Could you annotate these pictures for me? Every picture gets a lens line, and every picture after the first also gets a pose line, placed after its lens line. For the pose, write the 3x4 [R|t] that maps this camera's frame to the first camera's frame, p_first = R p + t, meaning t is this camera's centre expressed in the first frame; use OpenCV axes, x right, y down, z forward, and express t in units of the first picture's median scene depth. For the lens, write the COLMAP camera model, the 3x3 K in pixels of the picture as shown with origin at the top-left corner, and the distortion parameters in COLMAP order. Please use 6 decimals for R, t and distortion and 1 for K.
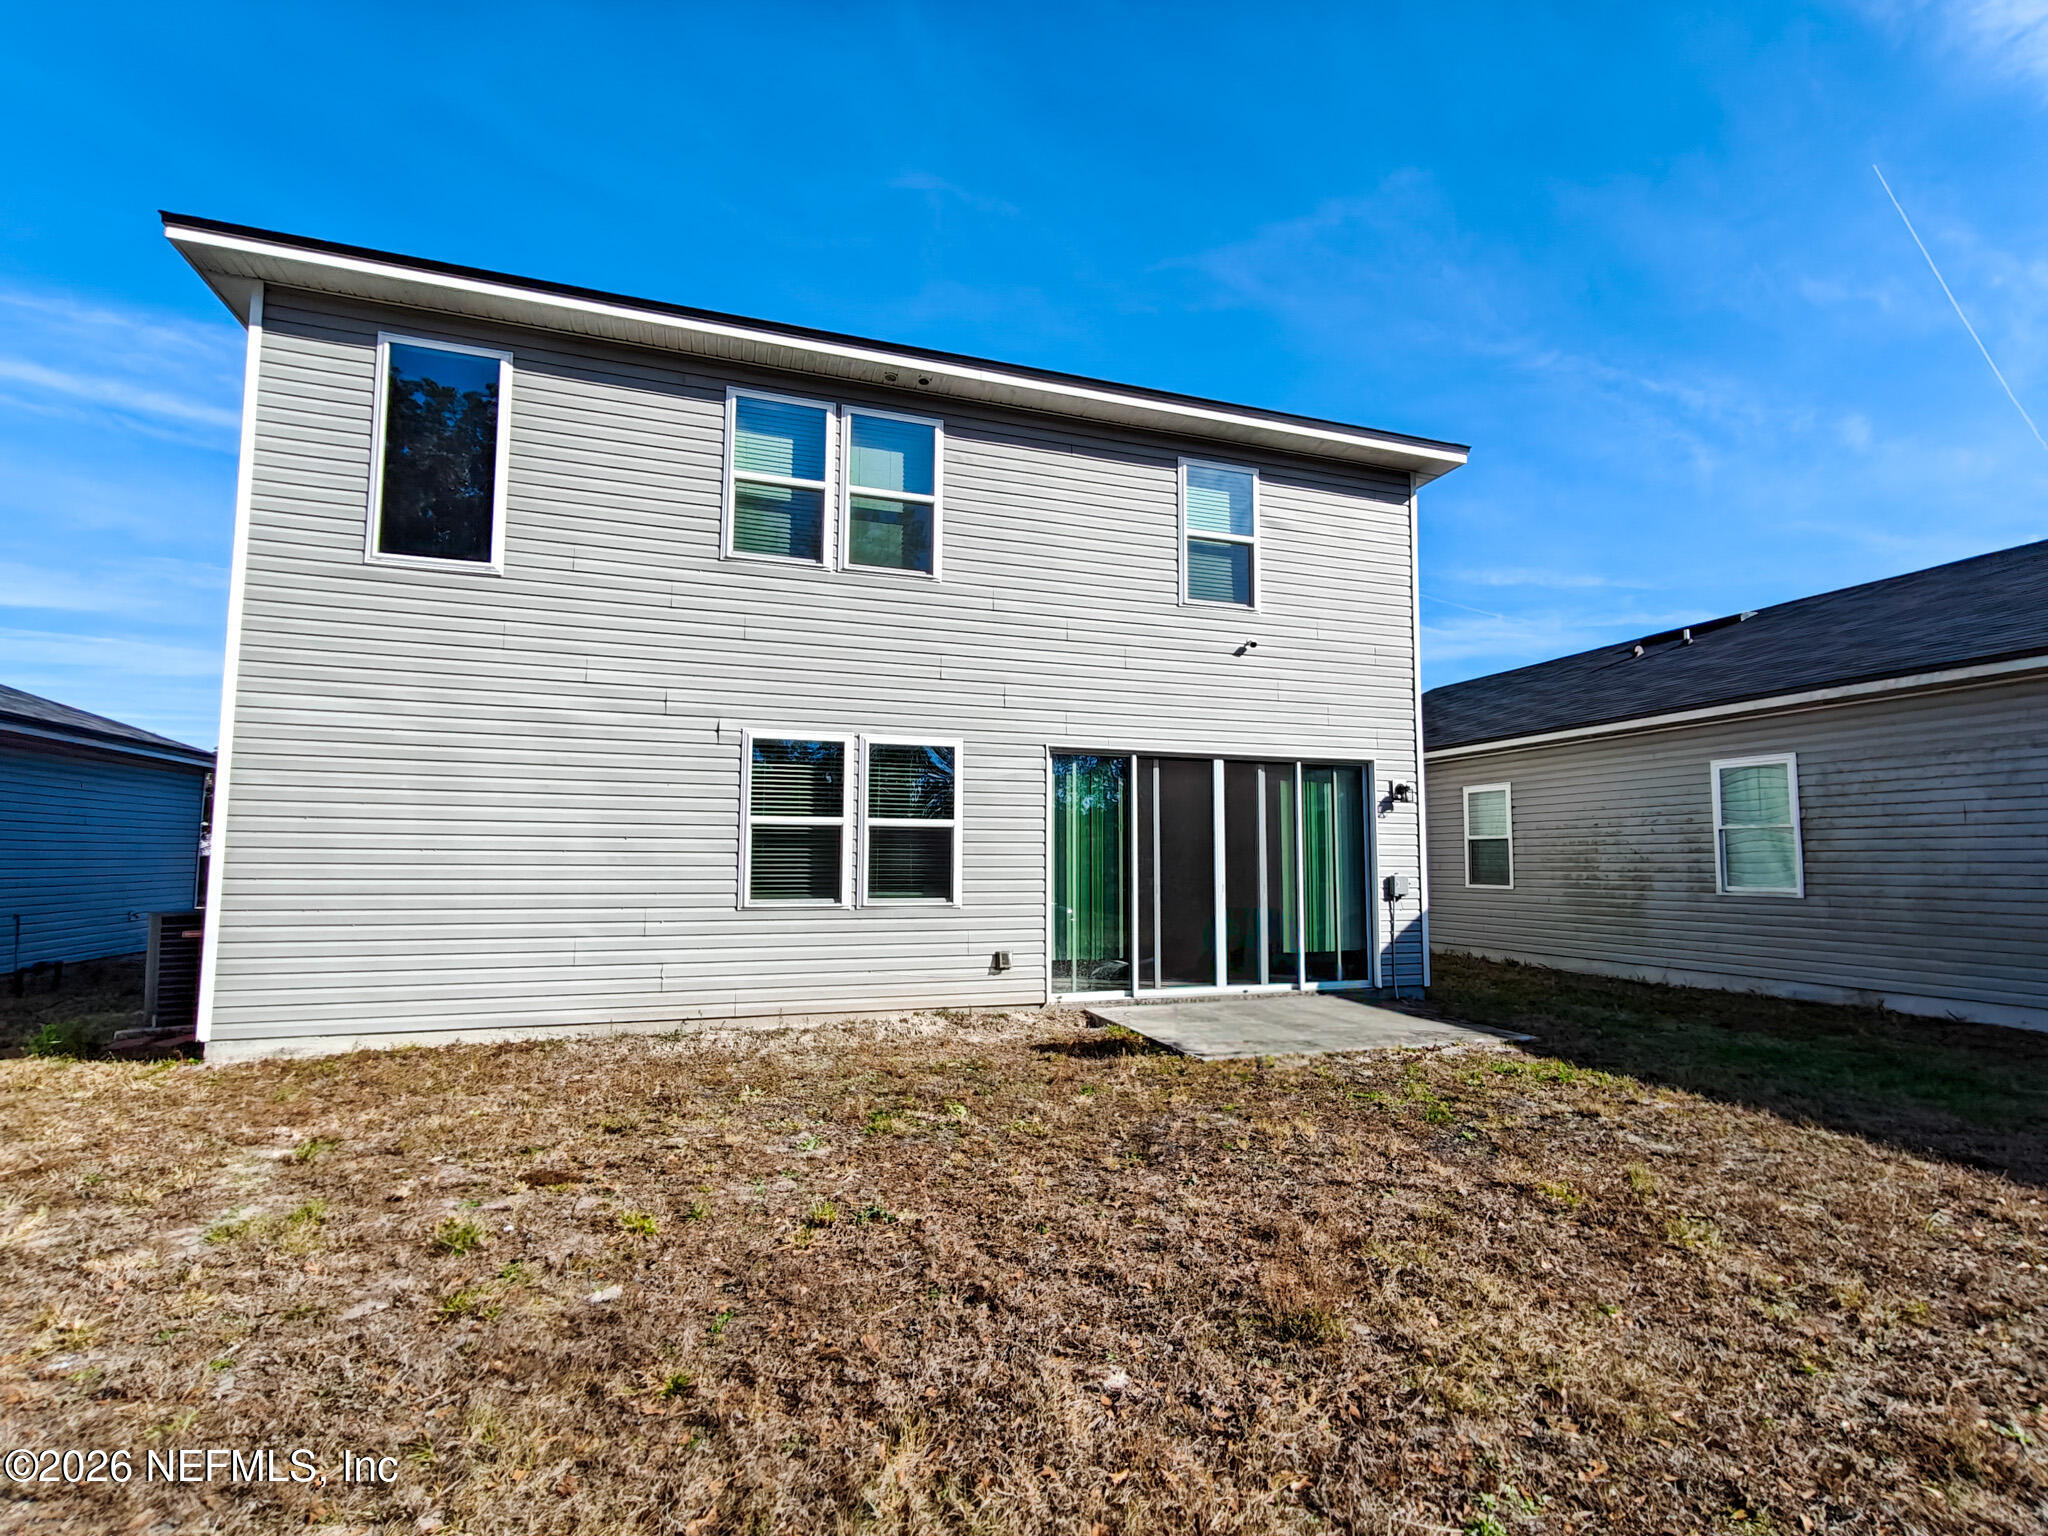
lens RADIAL K [[975.4, 0, 1033.2], [0, 975.4, 781.6], [0, 0, 1]] dist [0.001118, 0.000712]
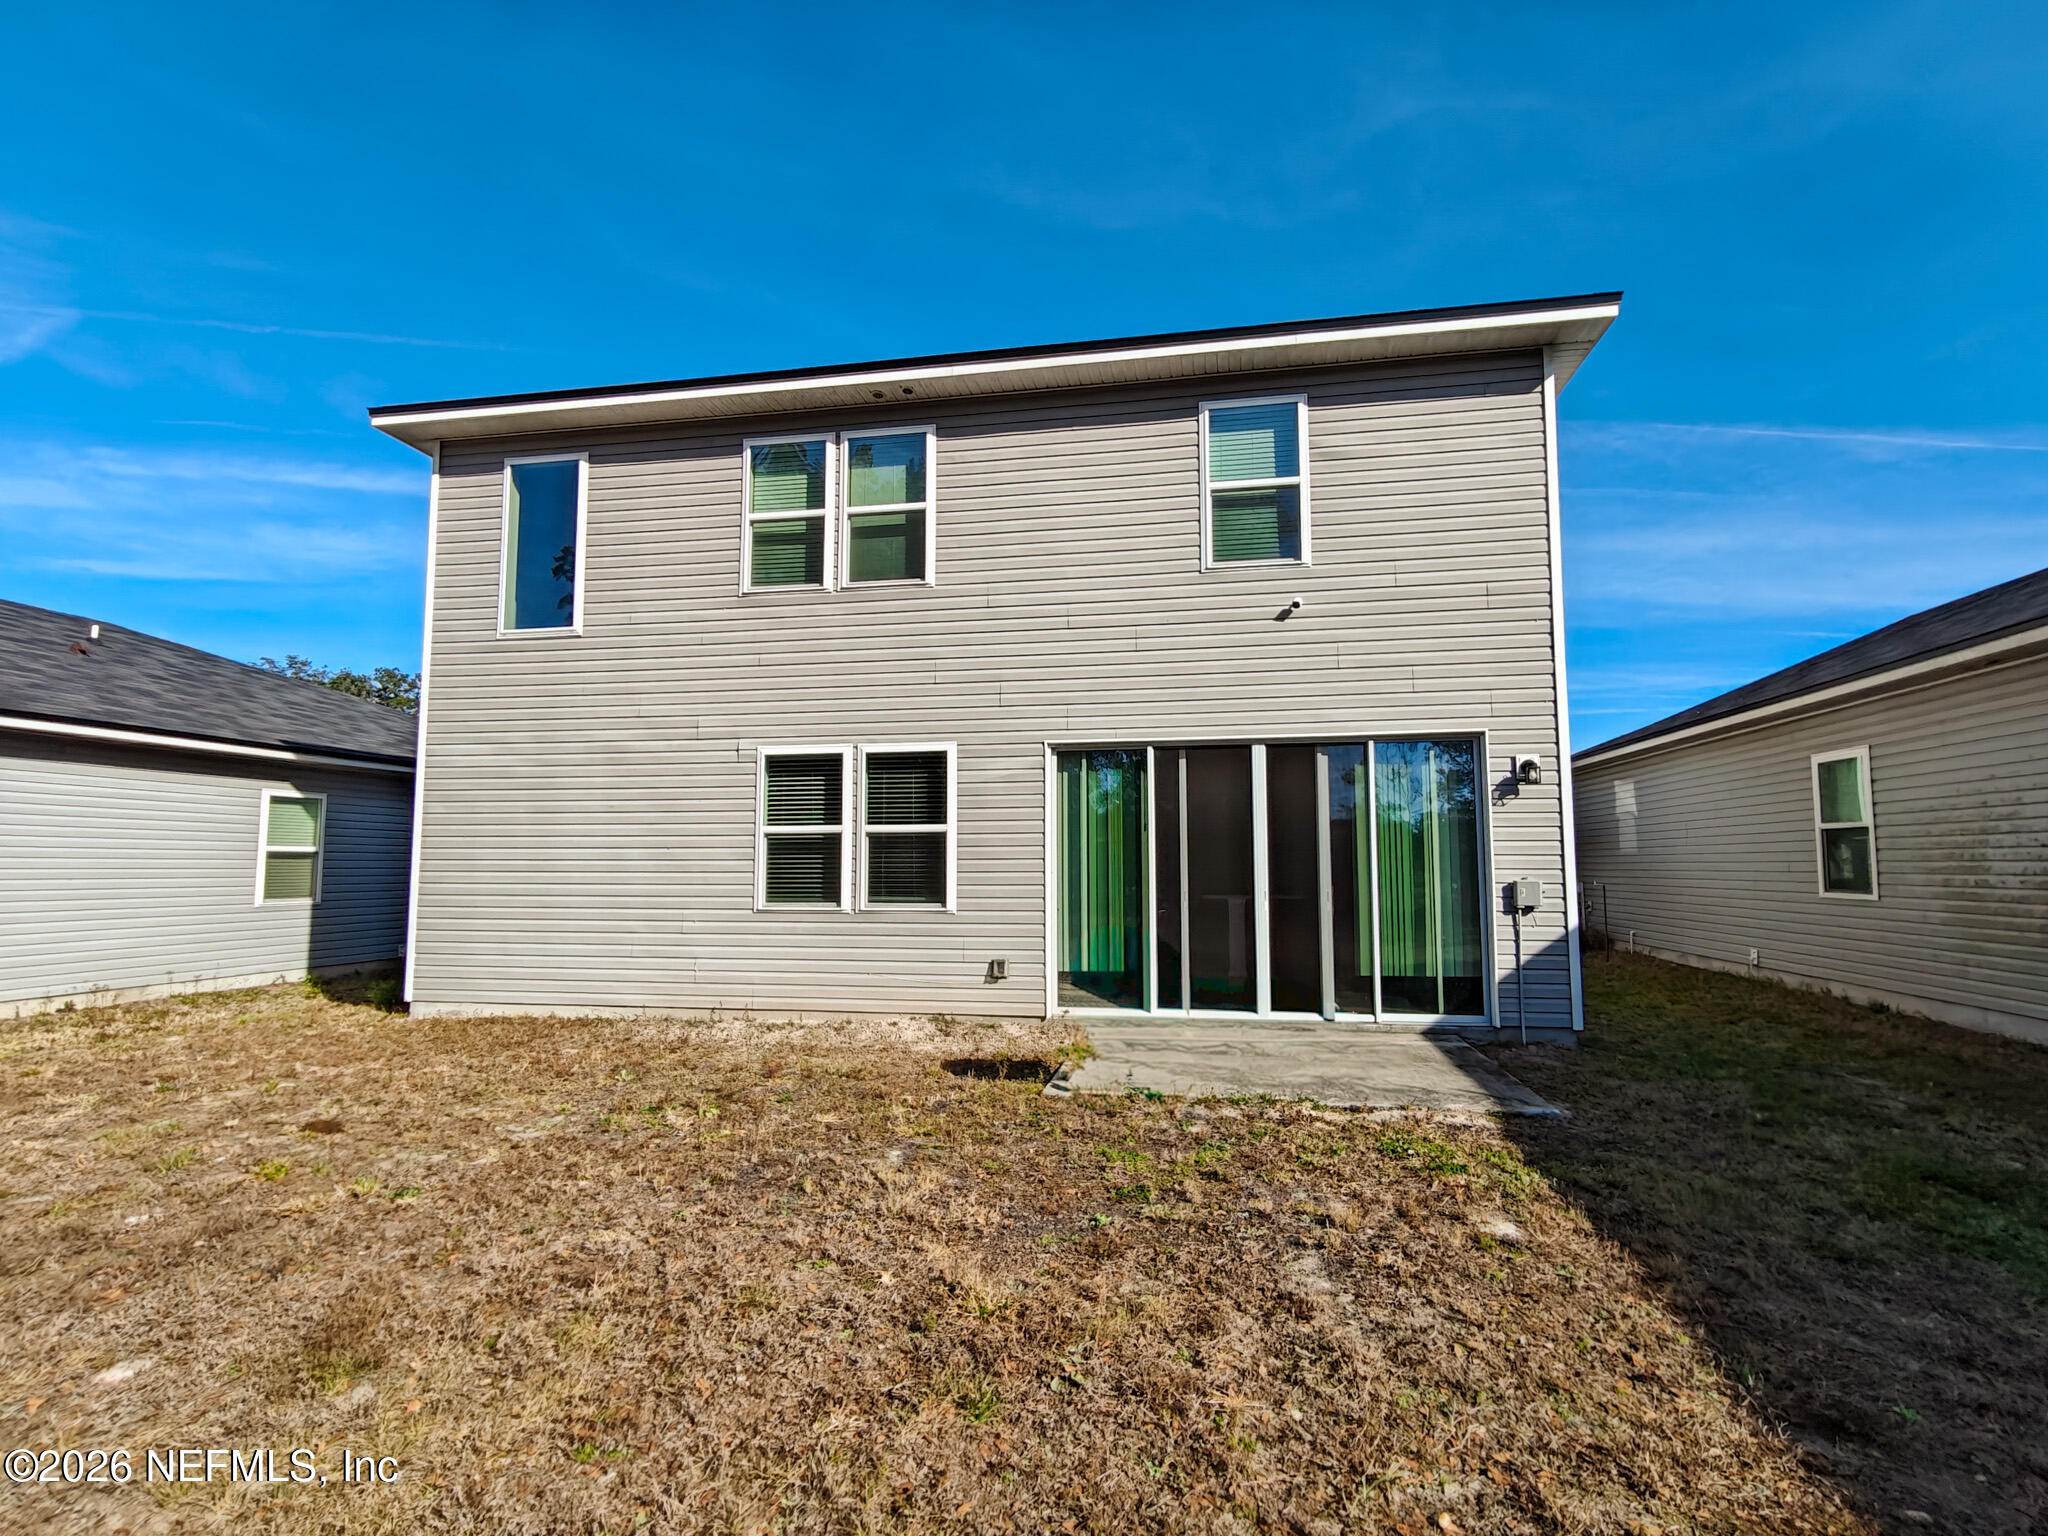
lens RADIAL K [[975.4, 0, 1033.2], [0, 975.4, 781.6], [0, 0, 1]] dist [0.001118, 0.000712]
pose [[0.875639, -0.046161, -0.480756, 0.465435], [0.046634, 0.998852, -0.010968, 0.010462], [0.480710, -0.012815, 0.876786, 0.171445]]
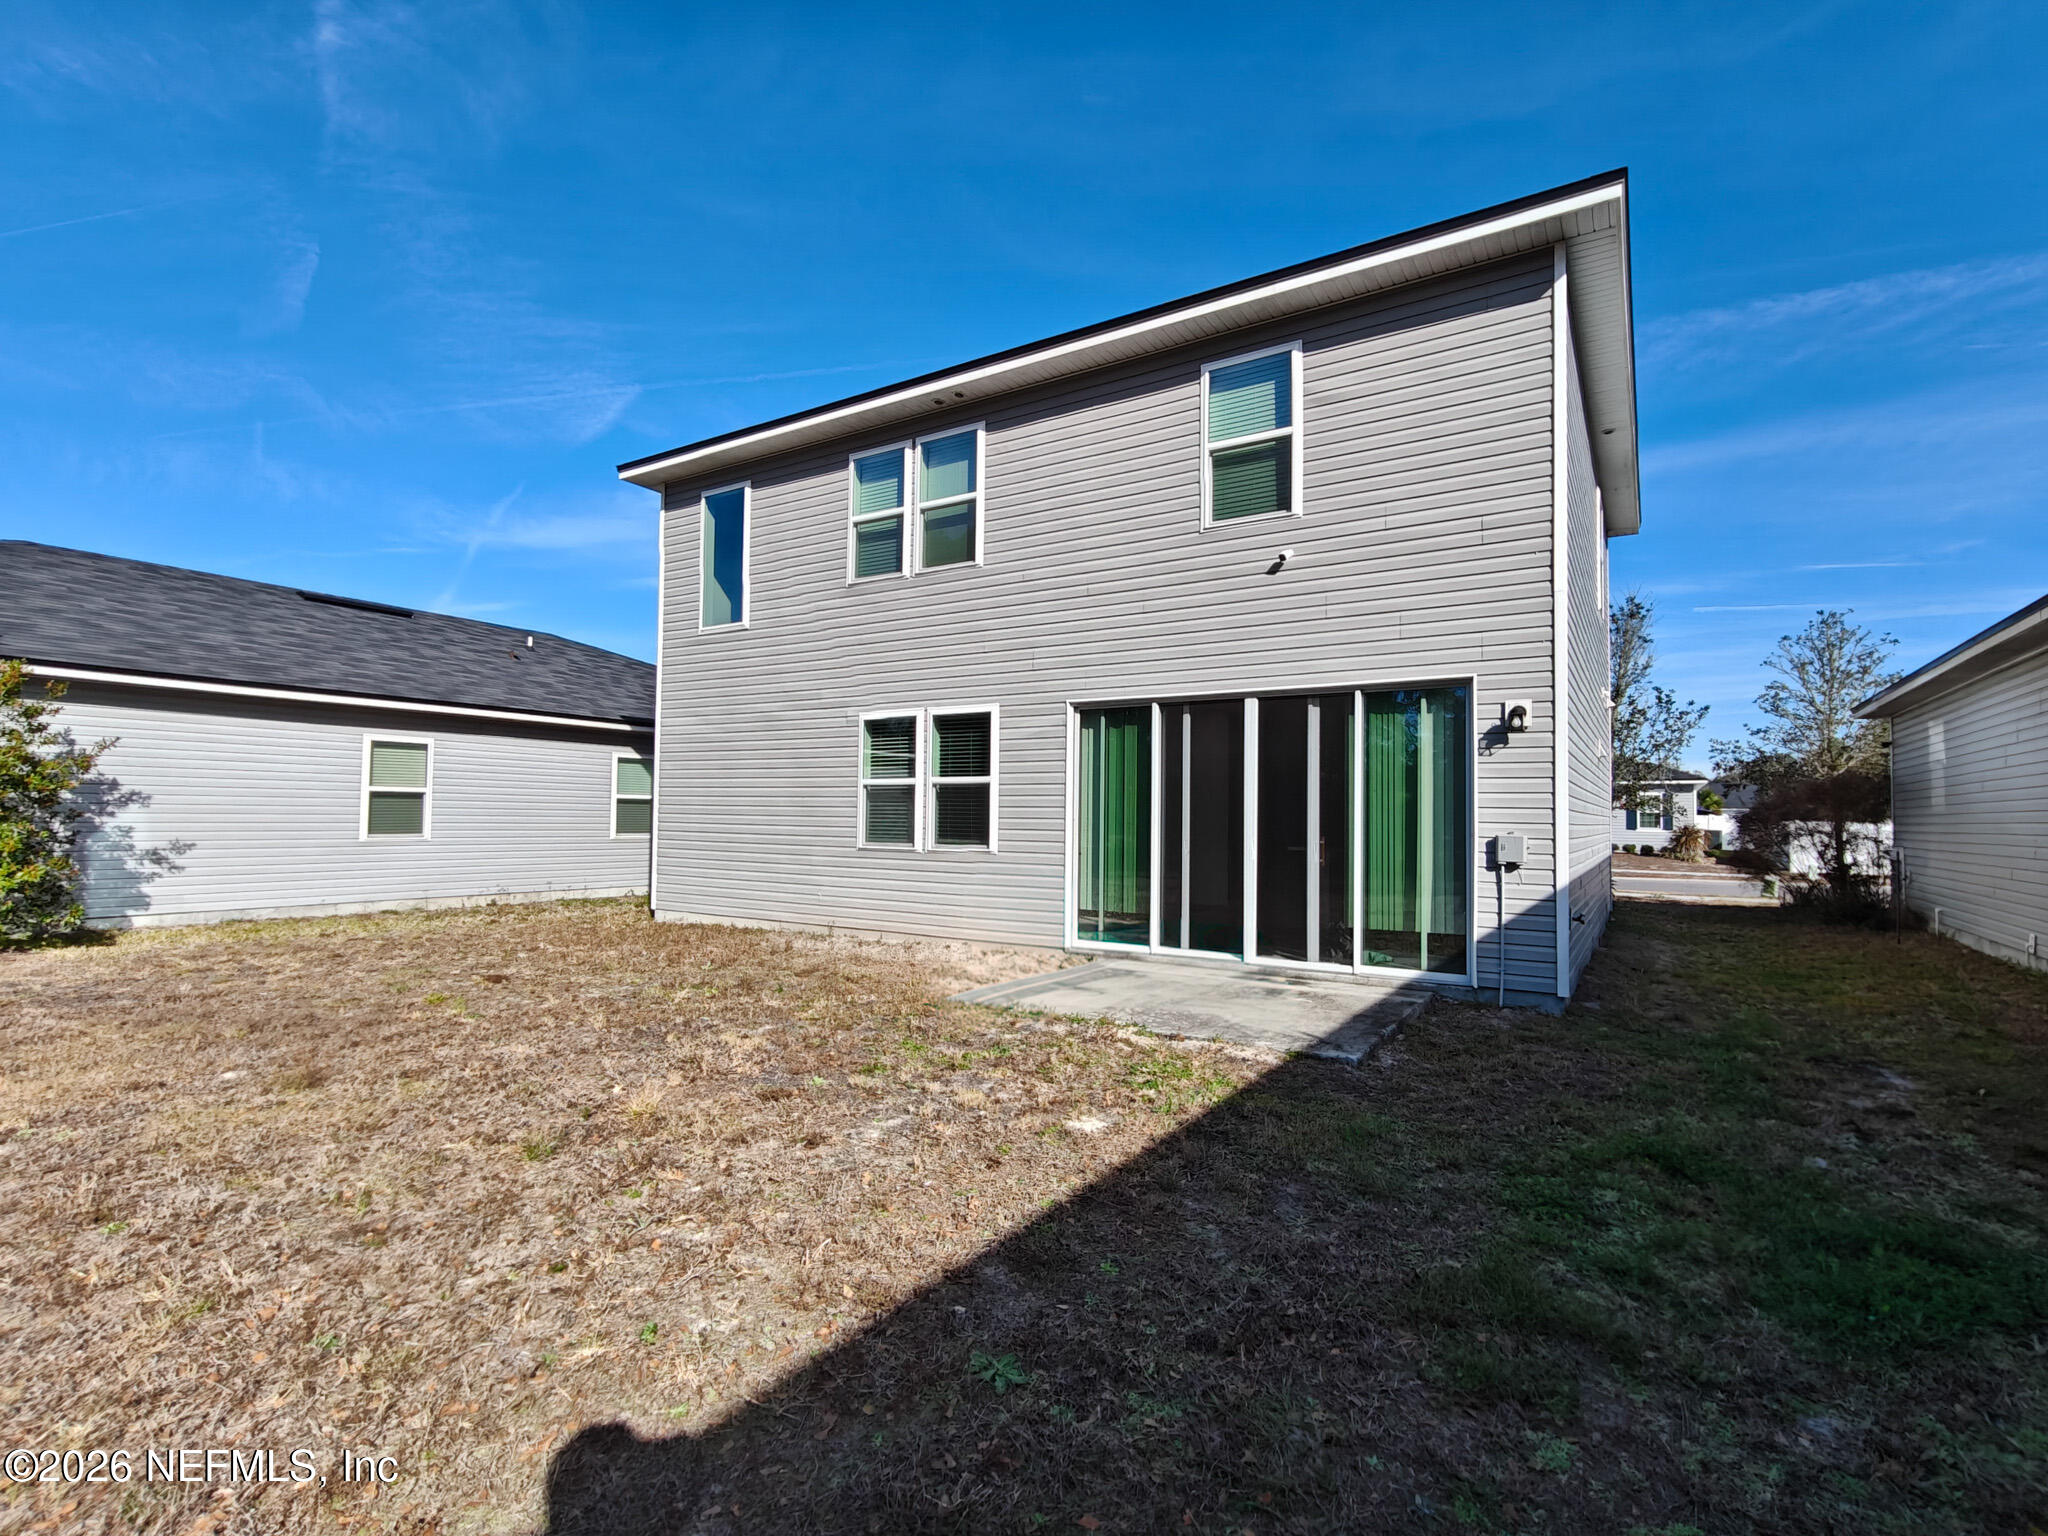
lens RADIAL K [[963.9, 0, 1029.3], [0, 963.9, 782.8], [0, 0, 1]] dist [-0.002257, -0.000066]
pose [[0.626288, -0.022819, -0.779258, 0.803802], [0.056998, 0.998237, 0.016578, 0.029654], [0.777505, -0.054798, 0.626484, 0.329565]]
